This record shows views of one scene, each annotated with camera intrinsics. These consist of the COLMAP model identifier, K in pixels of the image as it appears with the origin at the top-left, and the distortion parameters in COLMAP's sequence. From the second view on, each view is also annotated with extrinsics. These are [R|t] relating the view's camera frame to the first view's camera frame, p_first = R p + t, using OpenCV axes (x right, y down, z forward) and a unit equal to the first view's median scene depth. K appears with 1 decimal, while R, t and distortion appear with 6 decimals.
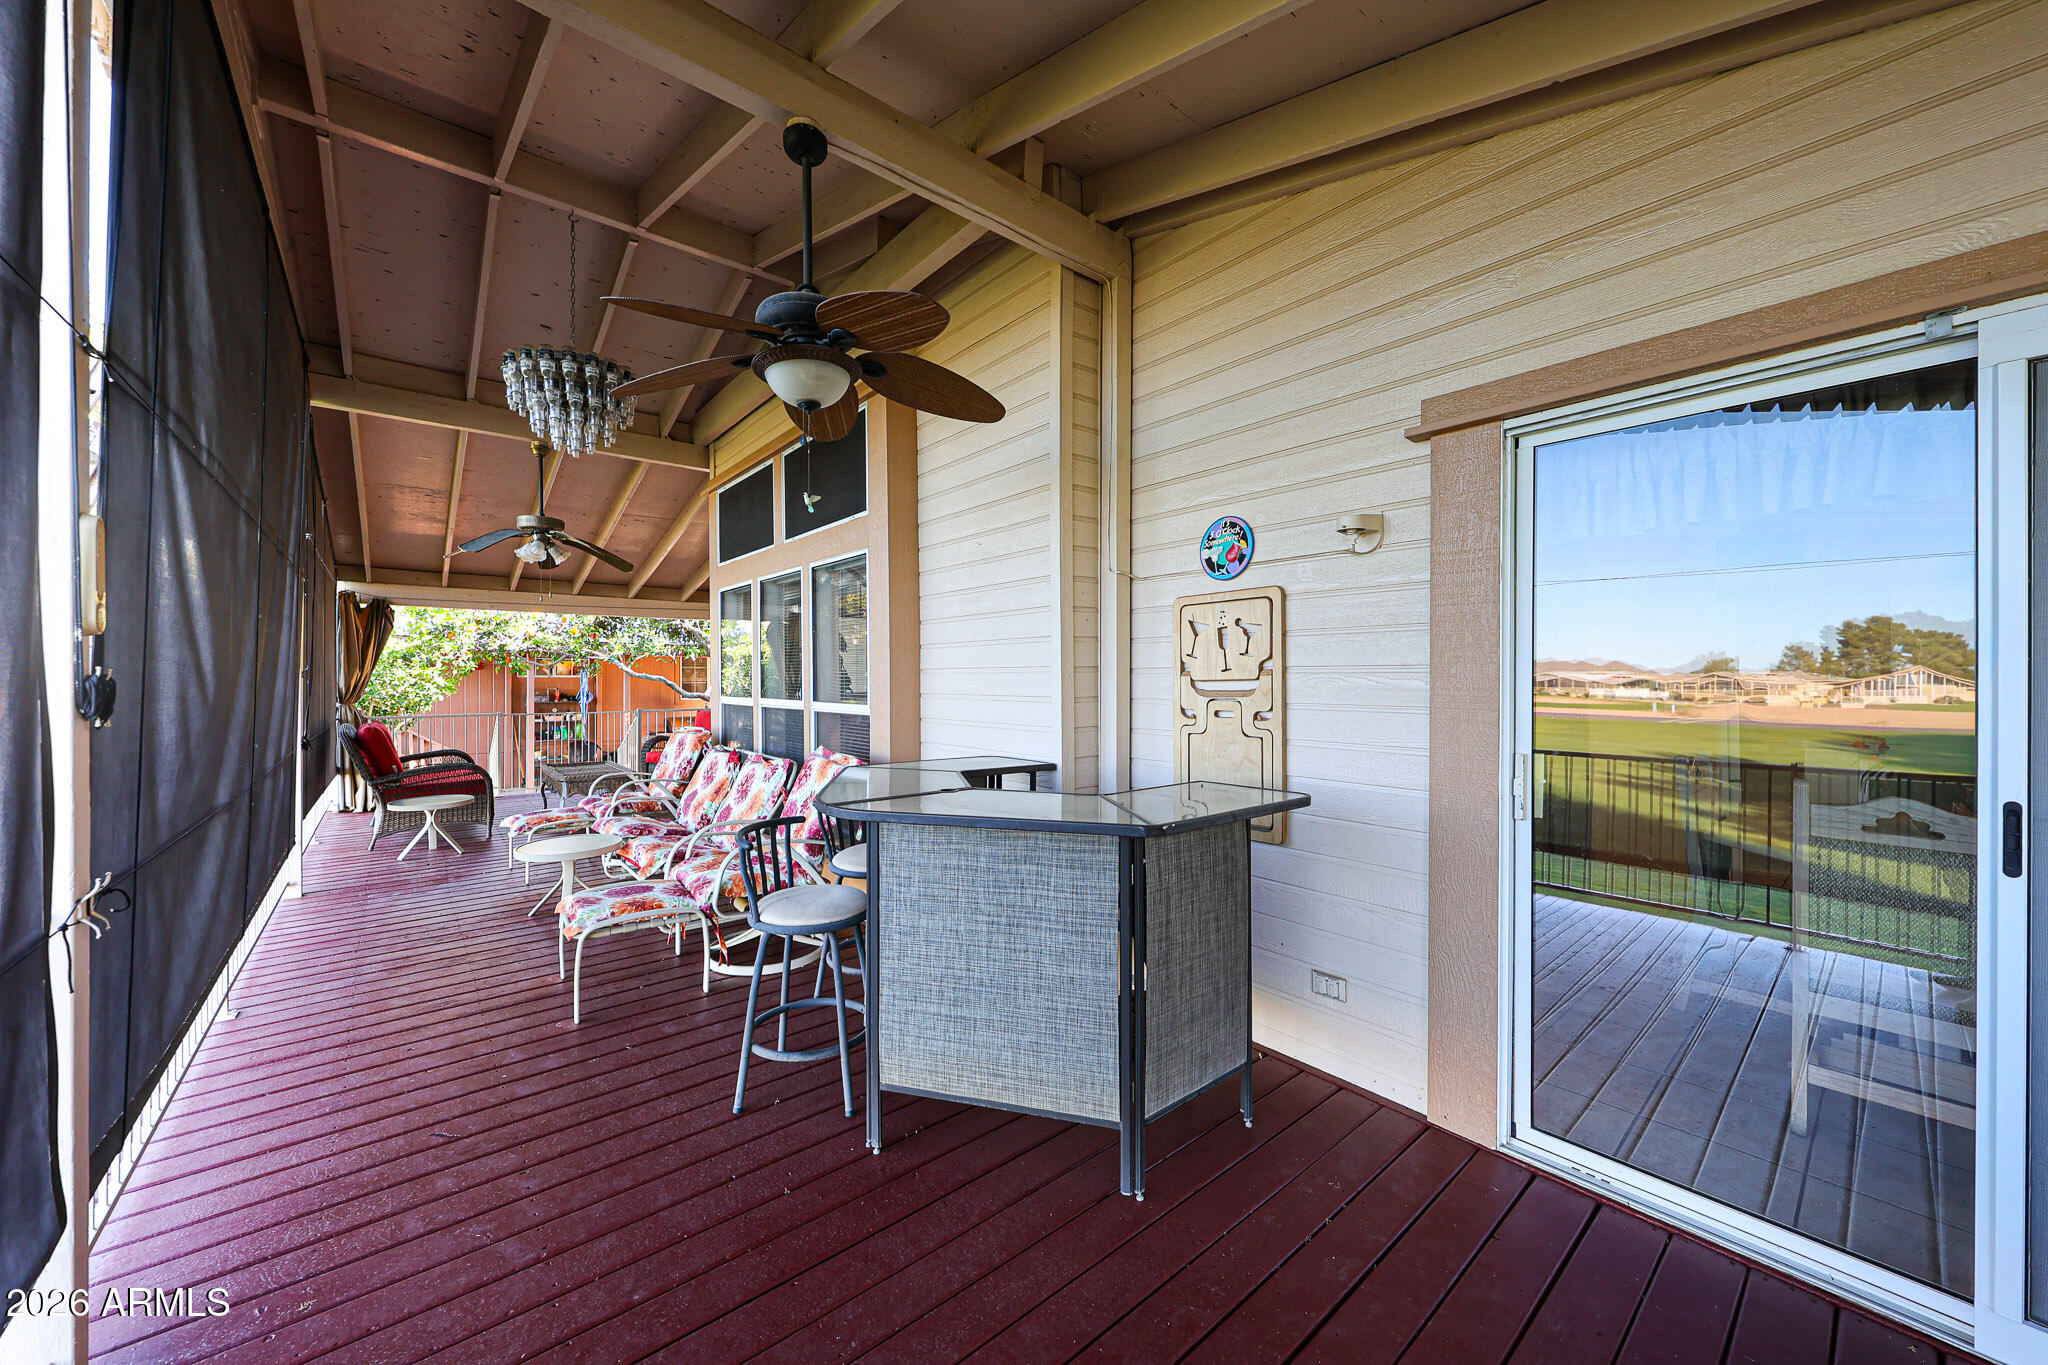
lens RADIAL K [[744.7, 0, 1022.0], [0, 744.7, 677.0], [0, 0, 1]] dist [0.000703, -0.000041]
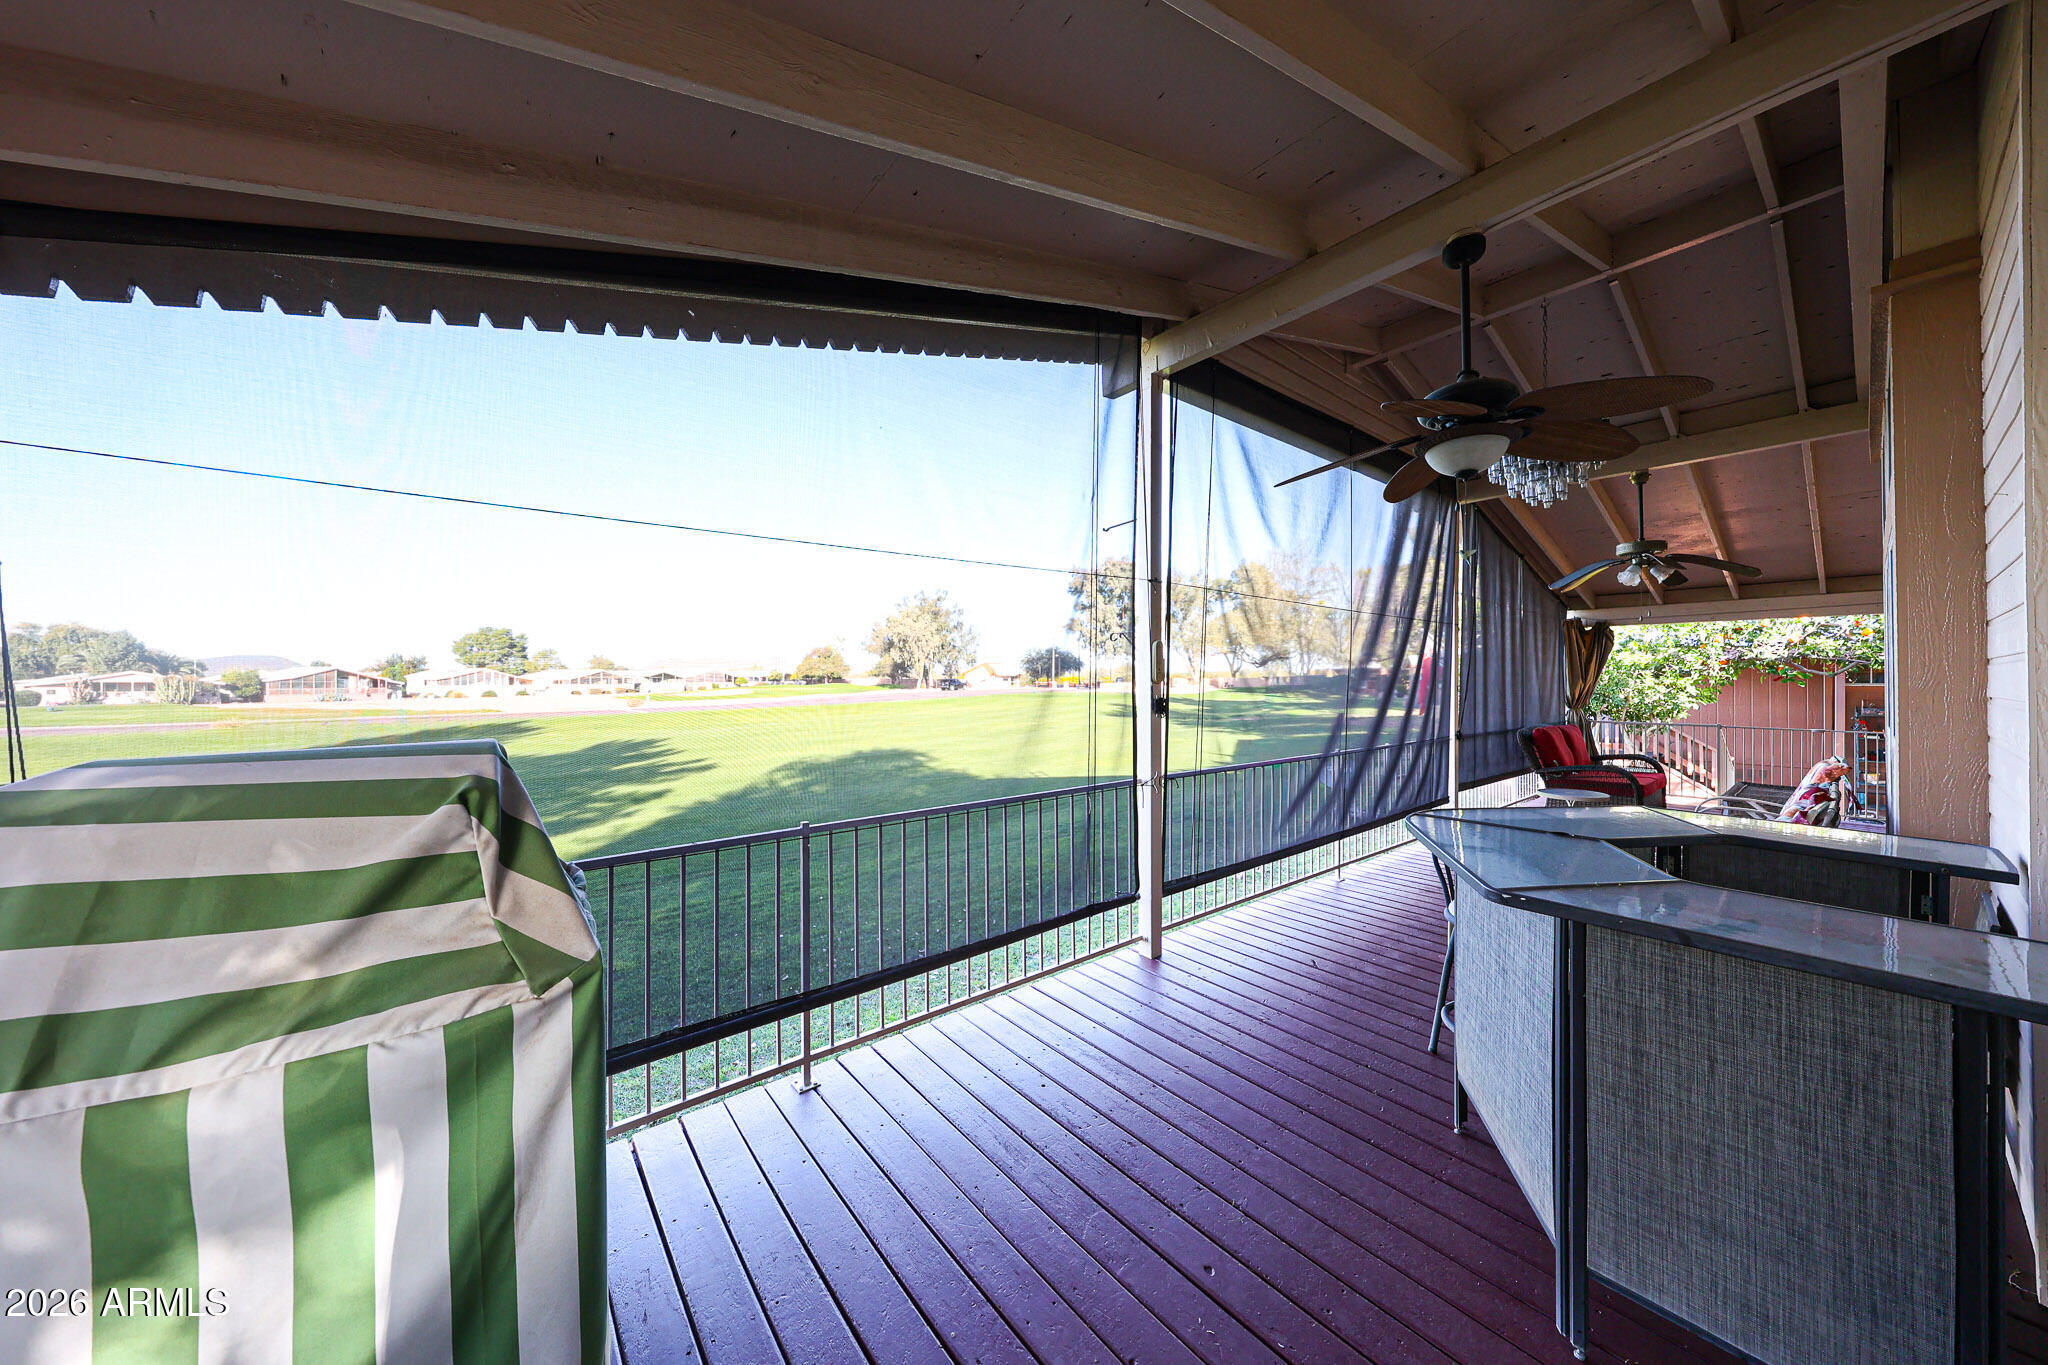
lens RADIAL K [[681.2, 0, 1028.1], [0, 681.2, 679.1], [0, 0, 1]] dist [0.000461, 0.000014]
pose [[-0.020735, 0.002677, -0.999781, 0.246766], [-0.001715, 0.999995, 0.002713, -0.014373], [0.999784, 0.001771, -0.020730, 0.106226]]
